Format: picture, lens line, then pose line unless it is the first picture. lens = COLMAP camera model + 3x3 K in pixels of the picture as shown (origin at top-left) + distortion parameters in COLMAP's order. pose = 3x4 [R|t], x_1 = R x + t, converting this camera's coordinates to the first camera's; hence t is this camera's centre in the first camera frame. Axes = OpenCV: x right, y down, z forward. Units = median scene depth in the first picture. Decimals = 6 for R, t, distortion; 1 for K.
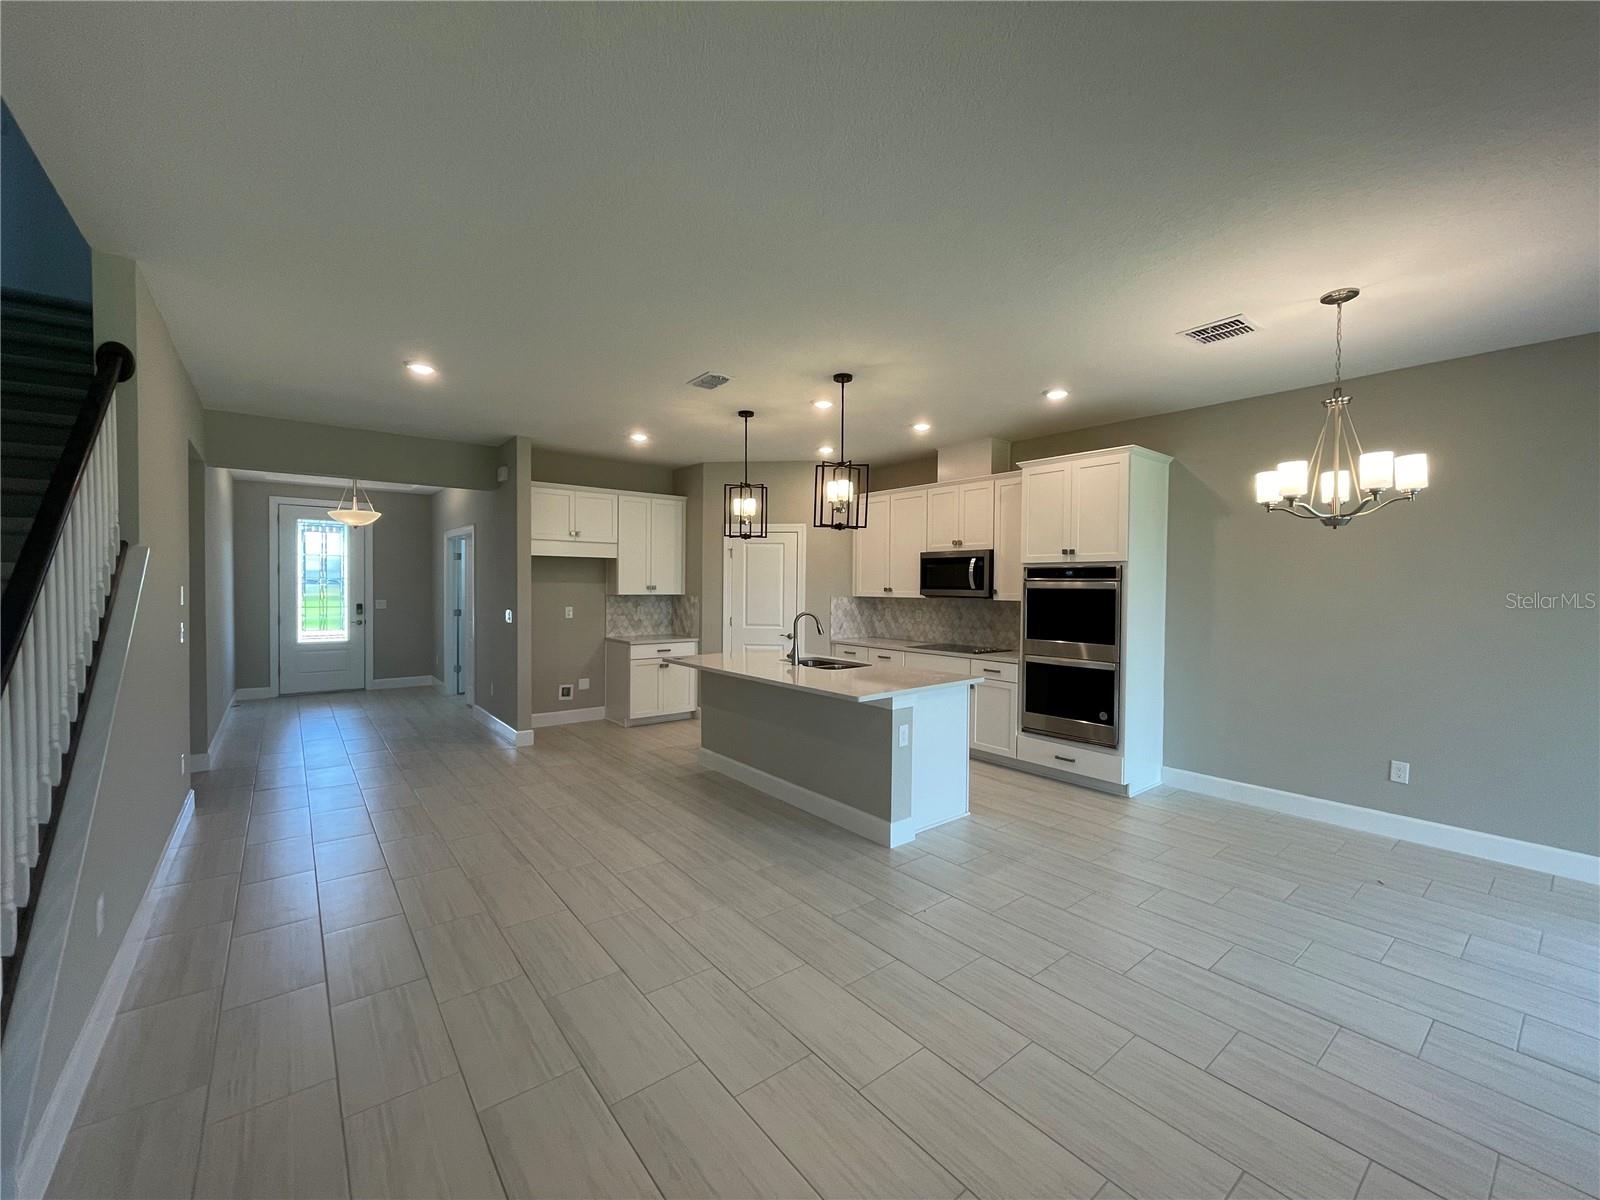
lens RADIAL K [[650.3, 0, 797.8], [0, 650.3, 598.0], [0, 0, 1]] dist [-0.001127, -0.000052]
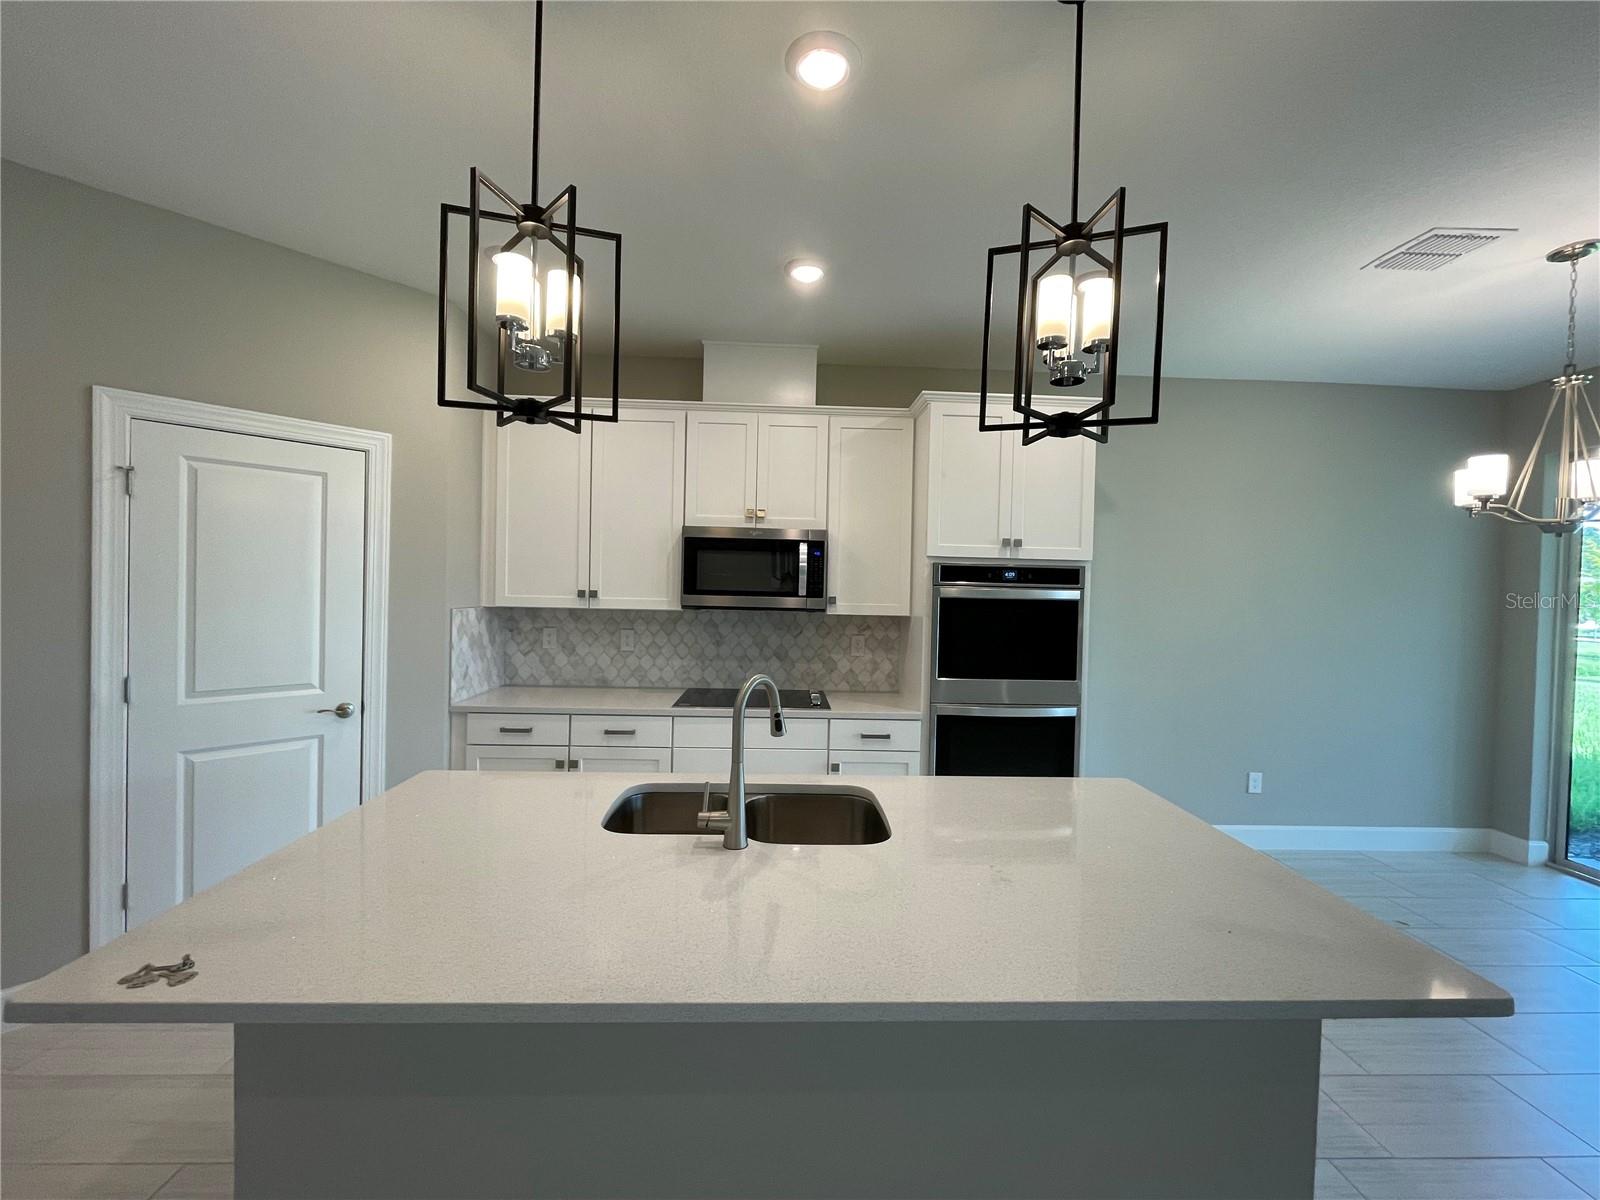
lens RADIAL K [[650.3, 0, 797.8], [0, 650.3, 598.0], [0, 0, 1]] dist [-0.001127, -0.000052]
pose [[0.593672, -0.007110, 0.804676, -0.172082], [-0.003113, 0.999933, 0.011132, -0.015687], [-0.804701, -0.009114, 0.593610, 0.557830]]
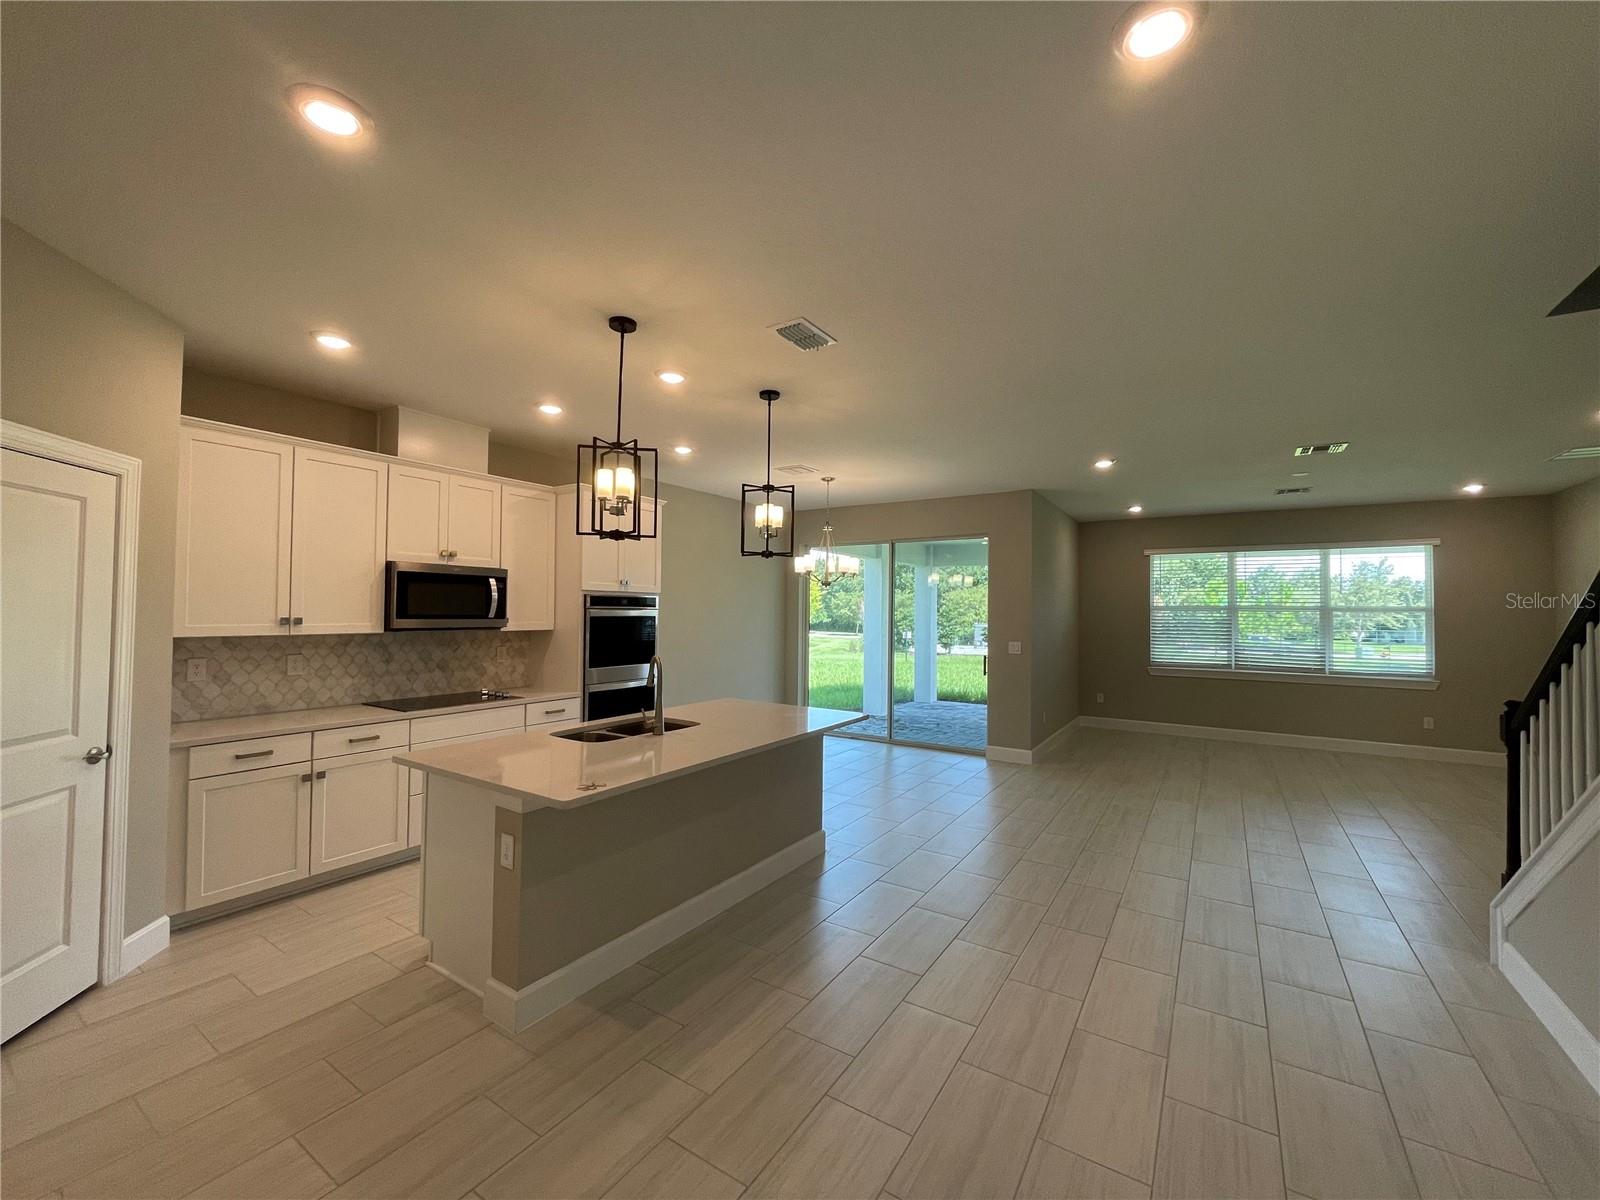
lens RADIAL K [[650.3, 0, 797.8], [0, 650.3, 598.0], [0, 0, 1]] dist [-0.001127, -0.000052]
pose [[-0.320005, 0.008890, 0.947374, -0.499093], [0.006350, 0.999954, -0.007238, -0.025179], [-0.947395, 0.003699, -0.320047, 0.765428]]
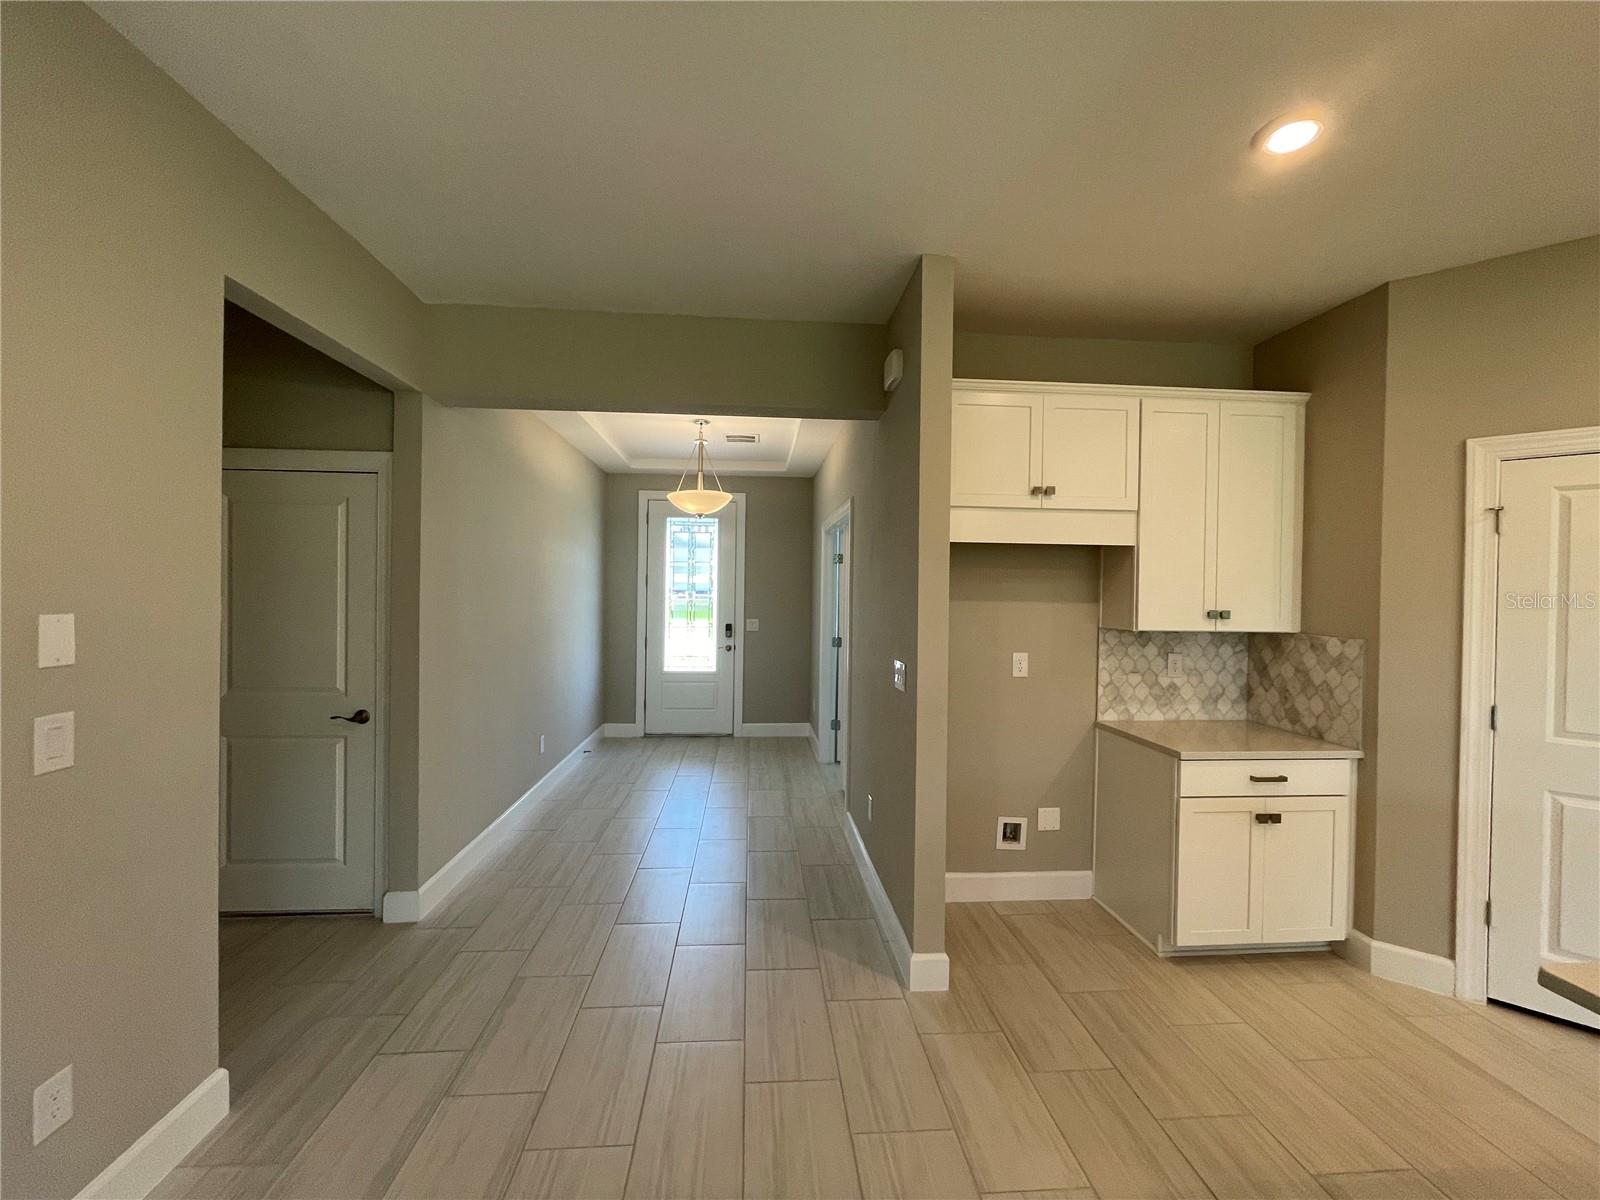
lens RADIAL K [[650.3, 0, 797.8], [0, 650.3, 598.0], [0, 0, 1]] dist [-0.001127, -0.000052]
pose [[0.826883, 0.008202, -0.562314, -0.224236], [-0.018960, 0.999732, -0.013299, -0.016855], [0.562054, 0.021658, 0.826817, 0.526912]]
